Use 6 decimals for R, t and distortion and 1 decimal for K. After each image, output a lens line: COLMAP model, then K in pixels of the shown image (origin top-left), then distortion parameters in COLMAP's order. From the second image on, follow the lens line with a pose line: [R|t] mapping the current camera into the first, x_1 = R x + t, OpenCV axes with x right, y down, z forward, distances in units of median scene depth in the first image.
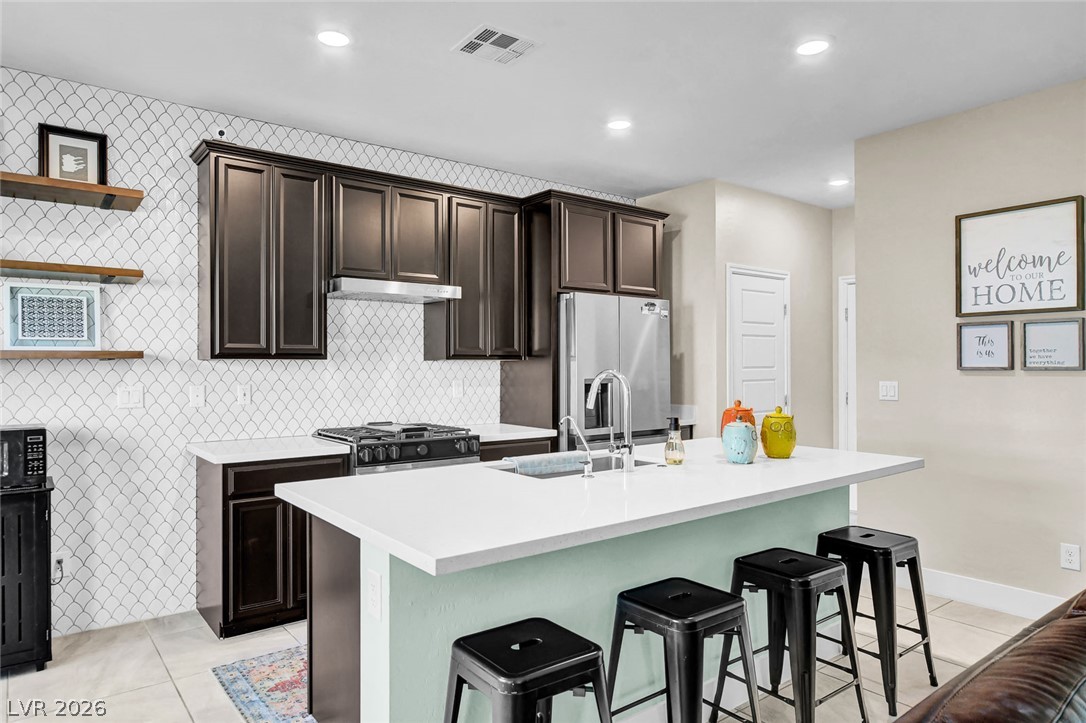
lens RADIAL K [[691.3, 0, 551.1], [0, 691.3, 362.2], [0, 0, 1]] dist [-0.003609, 0.002528]
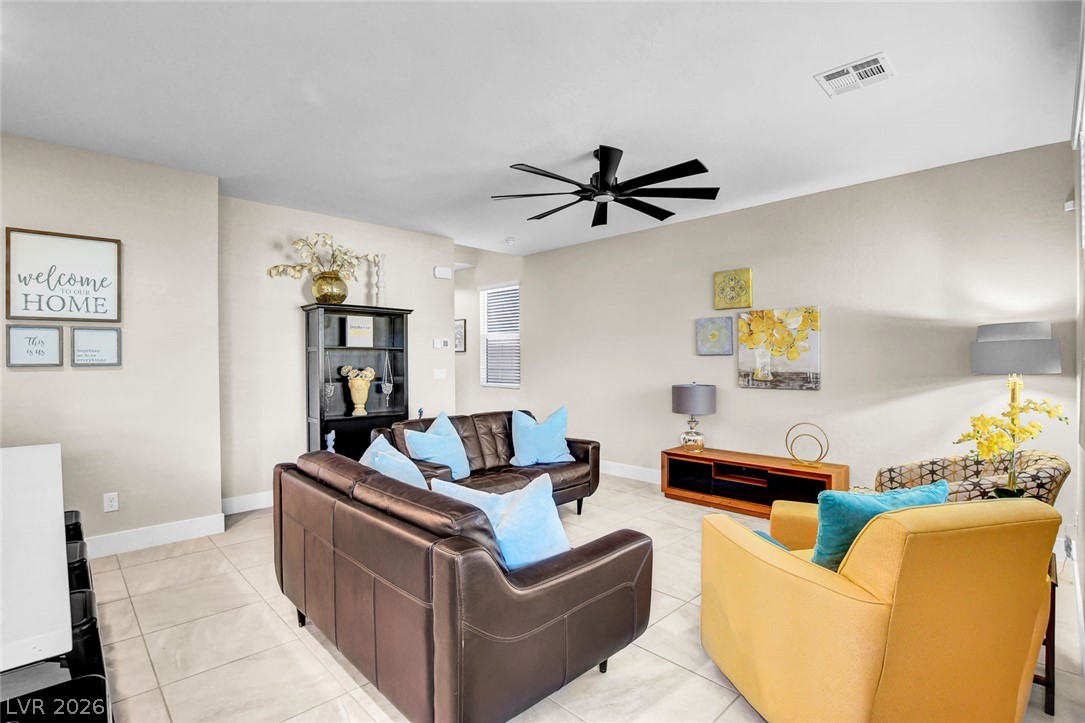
lens RADIAL K [[505.7, 0, 525.6], [0, 505.7, 359.9], [0, 0, 1]] dist [-0.020746, -0.000037]
pose [[-0.095269, 0.001634, 0.995450, -0.289927], [0.001350, 0.999998, -0.001512, 0.002767], [-0.995451, 0.001199, -0.095271, 0.262371]]
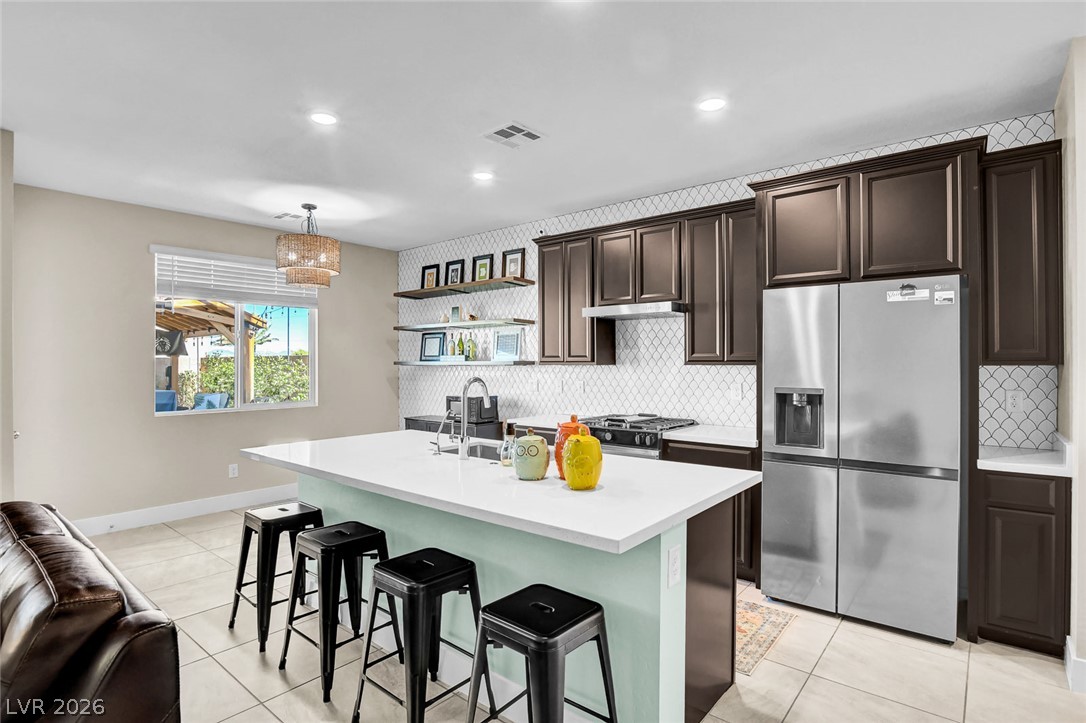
lens RADIAL K [[552.7, 0, 541.7], [0, 552.7, 359.6], [0, 0, 1]] dist [-0.021484, 0.002562]
pose [[0.197925, -0.005470, -0.980202, 0.820240], [0.004079, 0.999980, -0.004757, -0.010382], [0.980209, -0.003057, 0.197943, 0.702413]]
